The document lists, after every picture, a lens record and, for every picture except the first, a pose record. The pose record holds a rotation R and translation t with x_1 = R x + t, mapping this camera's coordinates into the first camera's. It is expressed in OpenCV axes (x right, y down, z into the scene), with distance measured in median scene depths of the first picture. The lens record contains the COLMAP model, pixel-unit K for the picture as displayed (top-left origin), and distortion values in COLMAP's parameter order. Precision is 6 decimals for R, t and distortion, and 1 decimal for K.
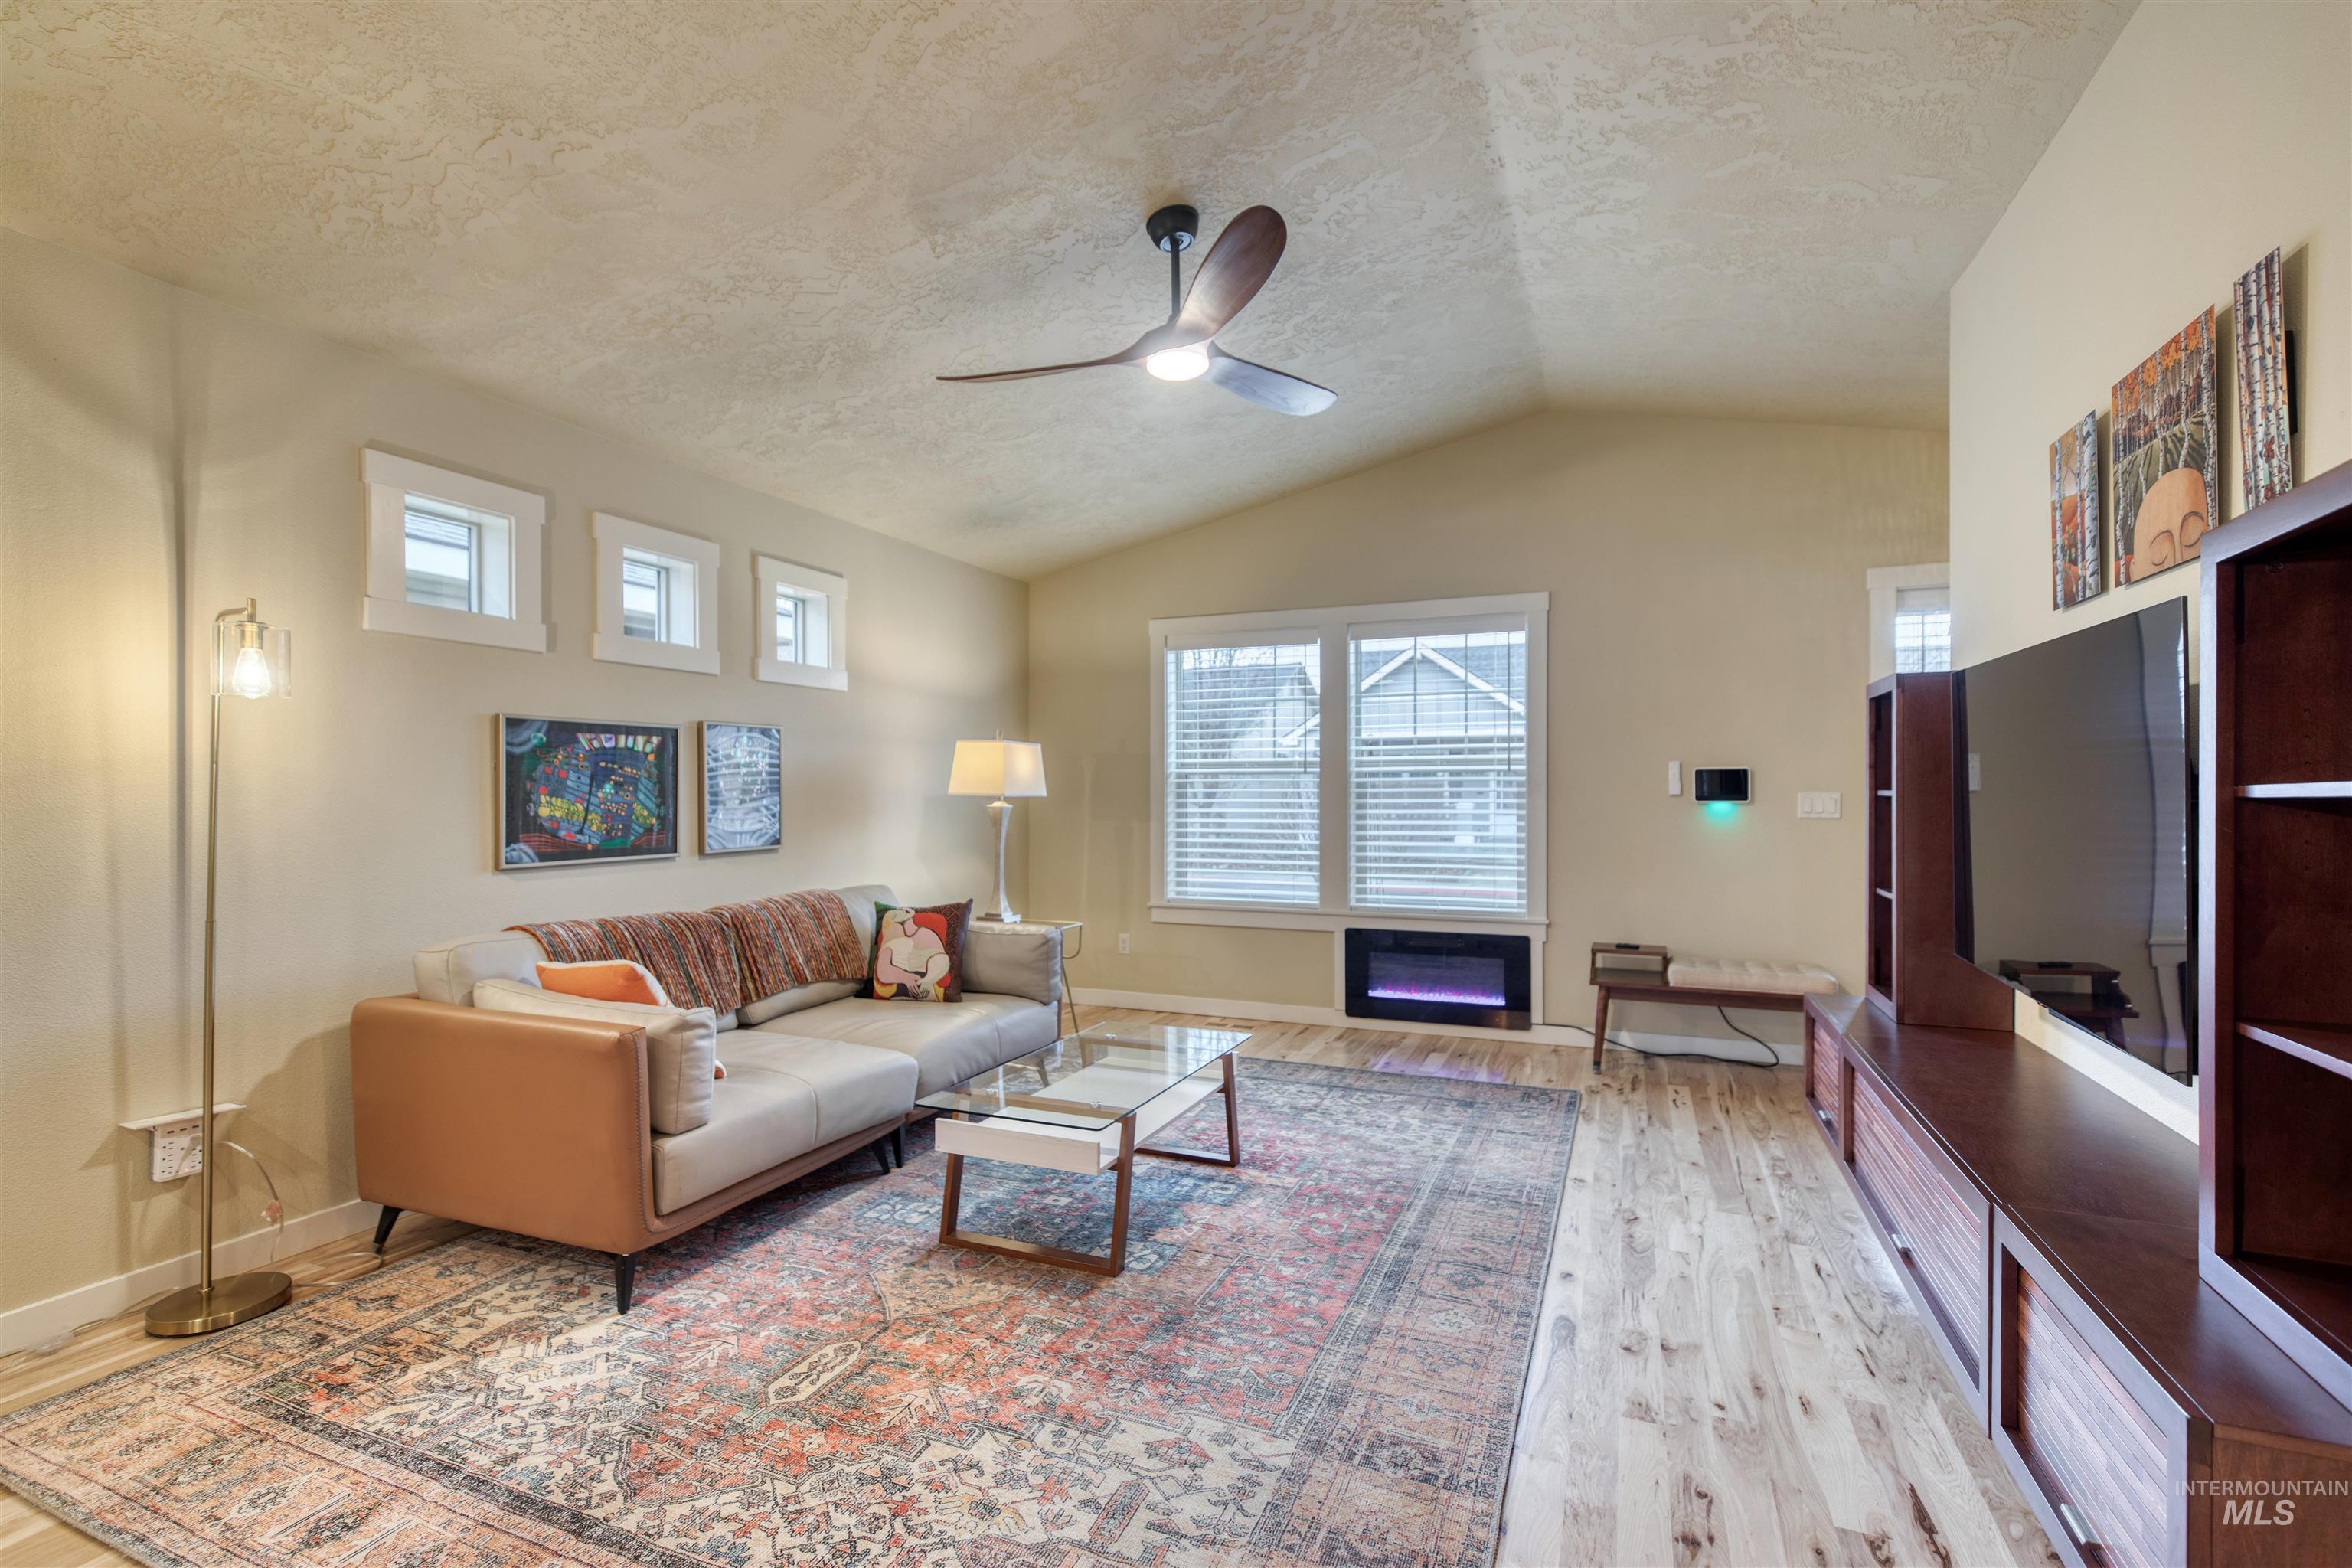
lens RADIAL K [[1061.8, 0, 1174.2], [0, 1061.8, 797.4], [0, 0, 1]] dist [0.006698, -0.001537]
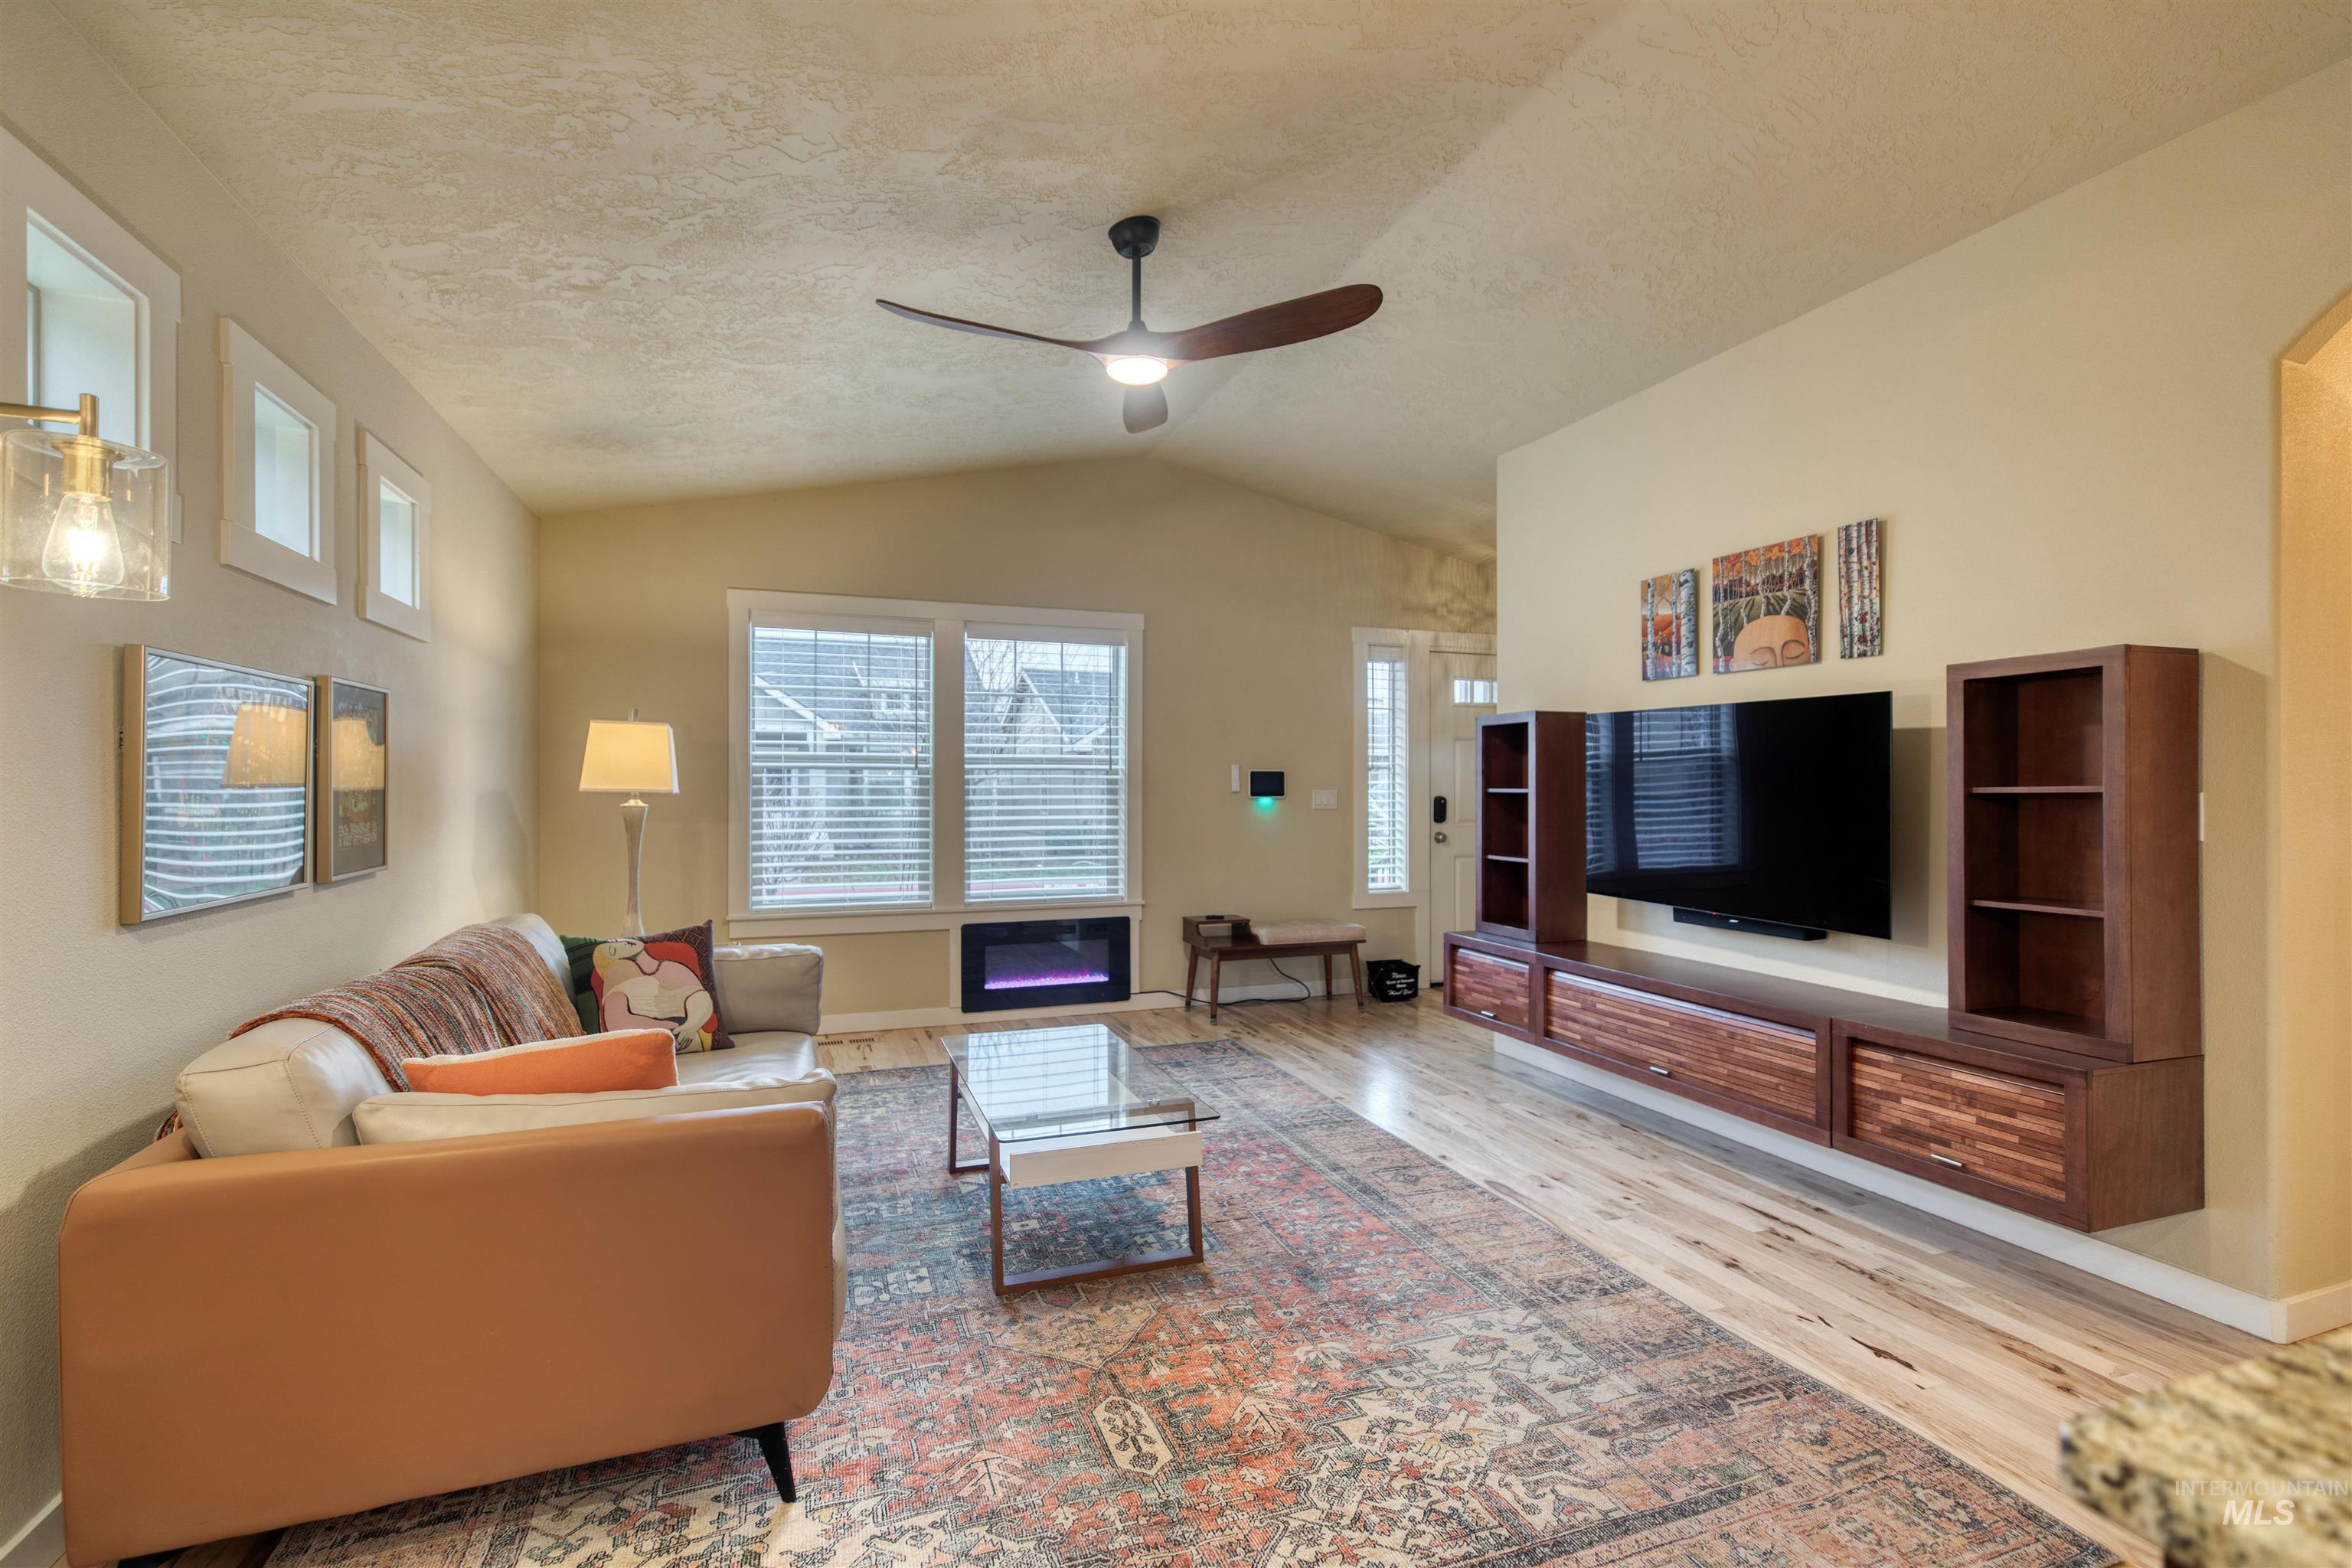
lens RADIAL K [[1061.8, 0, 1186.5], [0, 1061.8, 787.6], [0, 0, 1]] dist [0.006698, -0.001537]
pose [[0.727481, 0.003736, 0.686117, -0.675929], [0.000938, 0.999979, -0.006440, 0.001139], [-0.686127, 0.005329, 0.727462, 0.230856]]
